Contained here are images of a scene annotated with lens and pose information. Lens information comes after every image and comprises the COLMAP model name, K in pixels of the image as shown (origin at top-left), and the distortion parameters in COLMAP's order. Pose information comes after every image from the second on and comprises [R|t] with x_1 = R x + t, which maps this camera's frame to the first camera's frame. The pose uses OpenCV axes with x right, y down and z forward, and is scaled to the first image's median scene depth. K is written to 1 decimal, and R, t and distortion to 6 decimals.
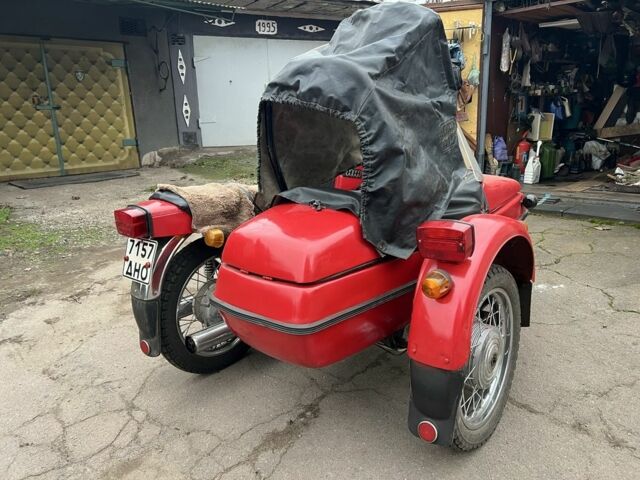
lens RADIAL K [[465.2, 0, 320.0], [0, 465.2, 240.0], [0, 0, 1]] dist [0.056306, -0.053238]
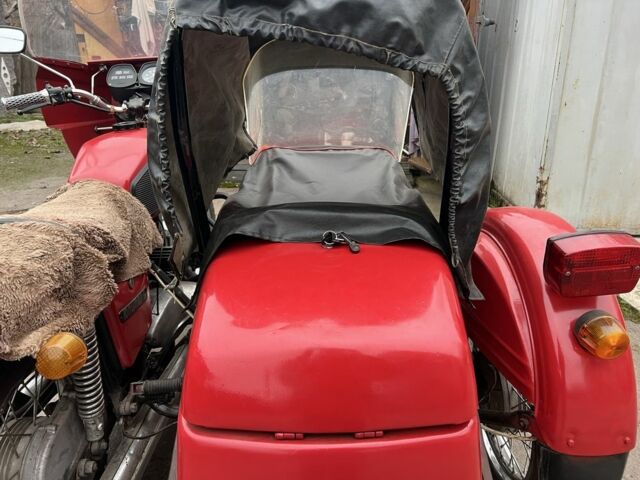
lens RADIAL K [[465.2, 0, 320.0], [0, 465.2, 240.0], [0, 0, 1]] dist [0.056306, -0.053238]
pose [[0.754437, -0.170269, 0.633903, -0.390524], [0.162339, 0.984167, 0.071145, -0.128729], [-0.635980, 0.049233, 0.770134, 0.679108]]
